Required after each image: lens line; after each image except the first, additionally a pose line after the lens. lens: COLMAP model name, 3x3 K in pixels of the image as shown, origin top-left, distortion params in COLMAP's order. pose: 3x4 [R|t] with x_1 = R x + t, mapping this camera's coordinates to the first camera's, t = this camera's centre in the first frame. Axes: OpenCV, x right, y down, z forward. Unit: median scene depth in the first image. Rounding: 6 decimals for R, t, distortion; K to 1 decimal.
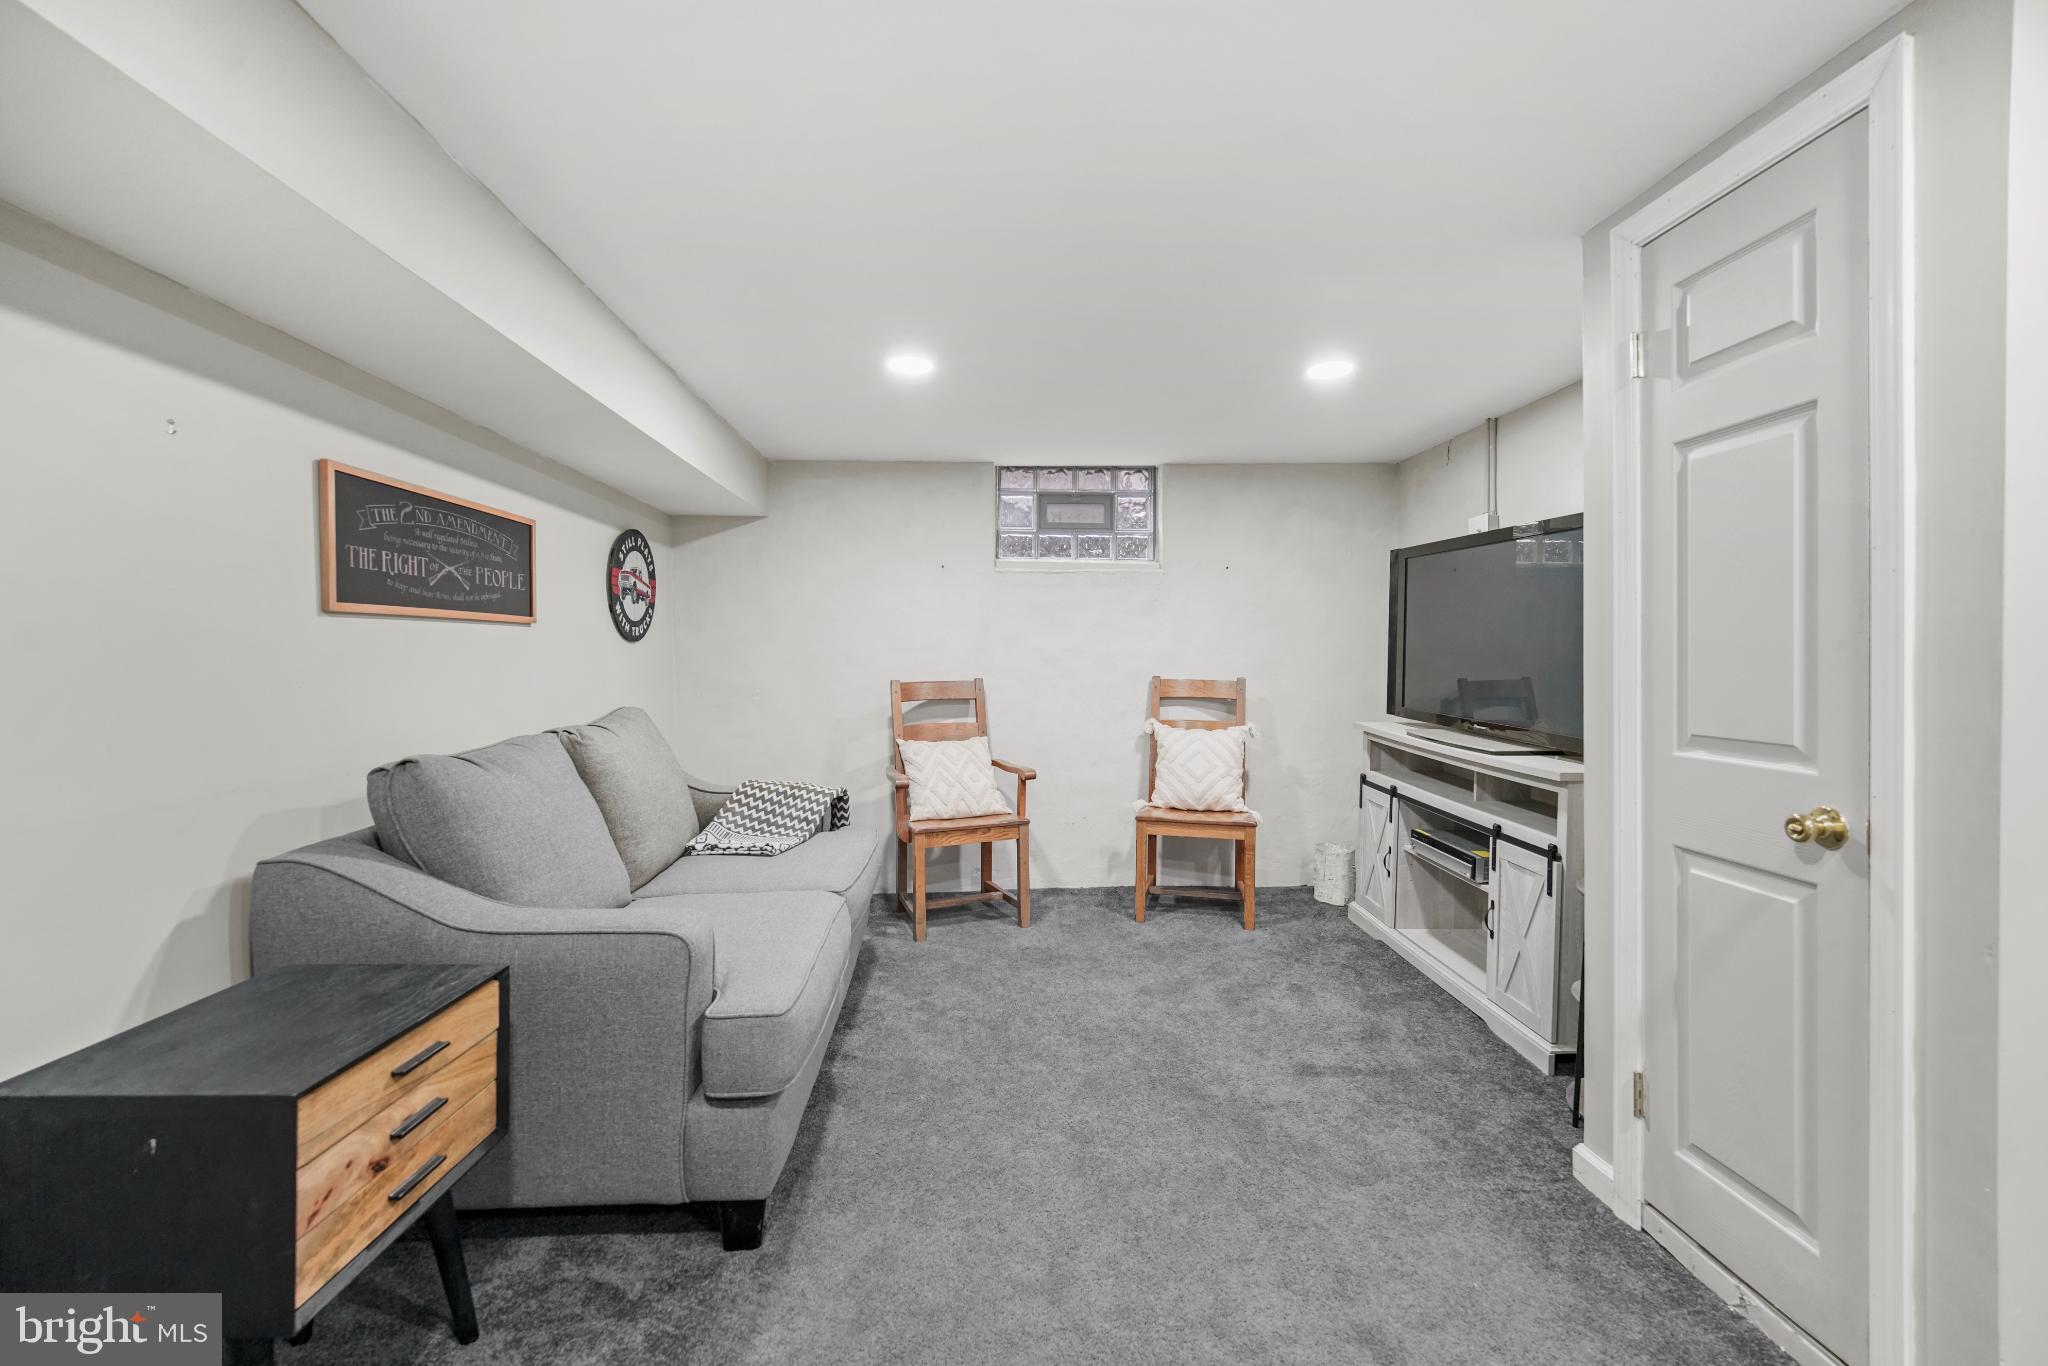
lens RADIAL K [[853.0, 0, 1029.8], [0, 853.0, 658.1], [0, 0, 1]] dist [0.017307, -0.017692]
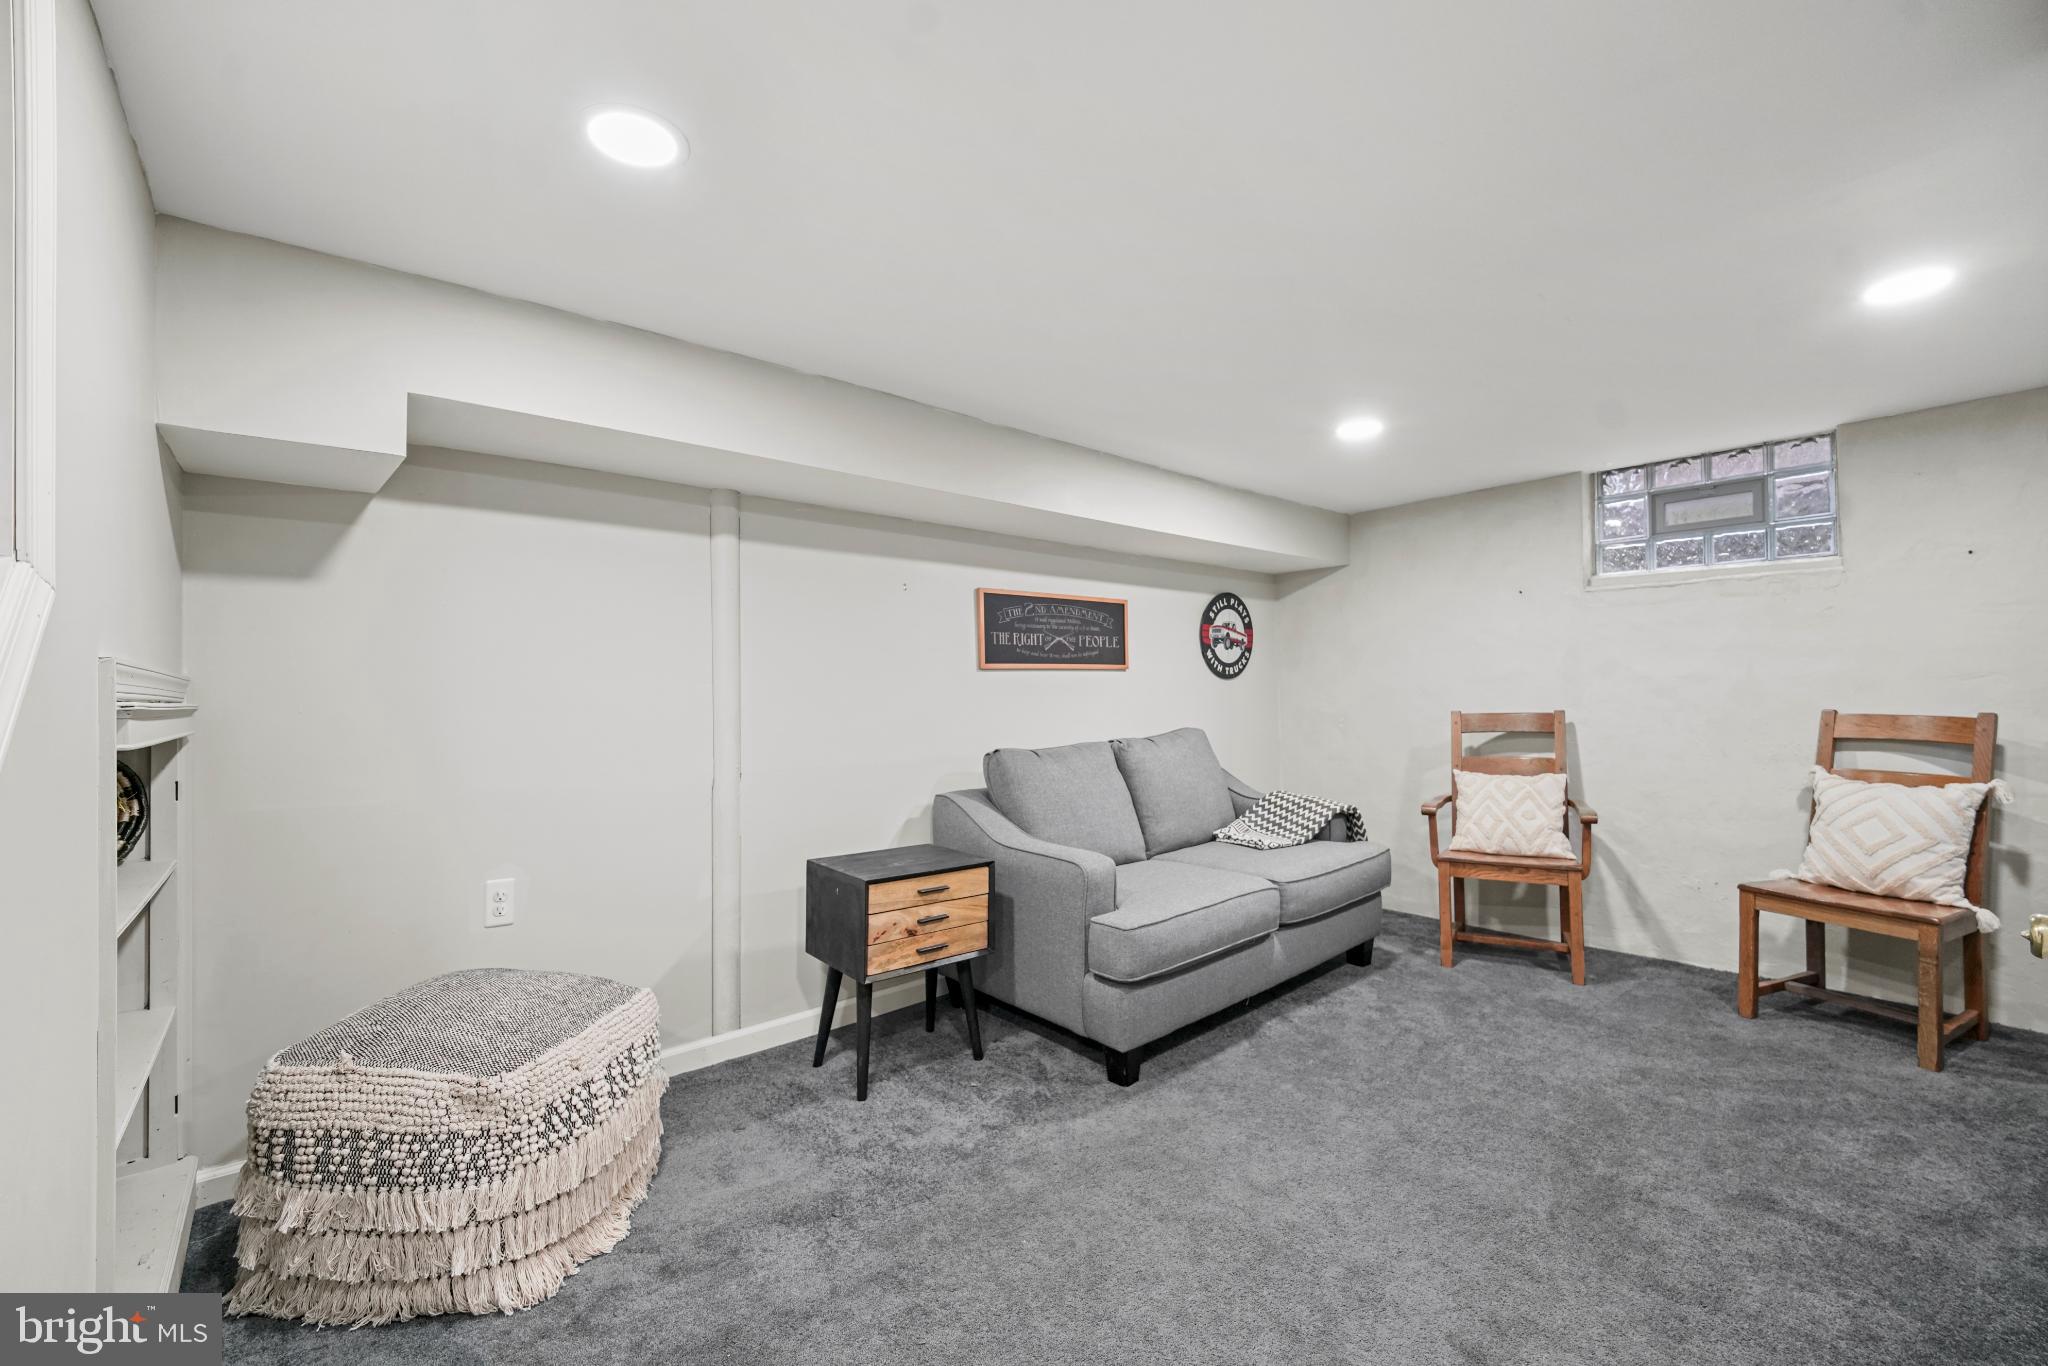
lens RADIAL K [[851.1, 0, 1023.5], [0, 851.1, 678.3], [0, 0, 1]] dist [0.032512, -0.027436]
pose [[0.597953, -0.021348, -0.801247, 0.401230], [0.010326, 0.999767, -0.018932, 0.000887], [0.801465, 0.003047, 0.598034, -0.019426]]
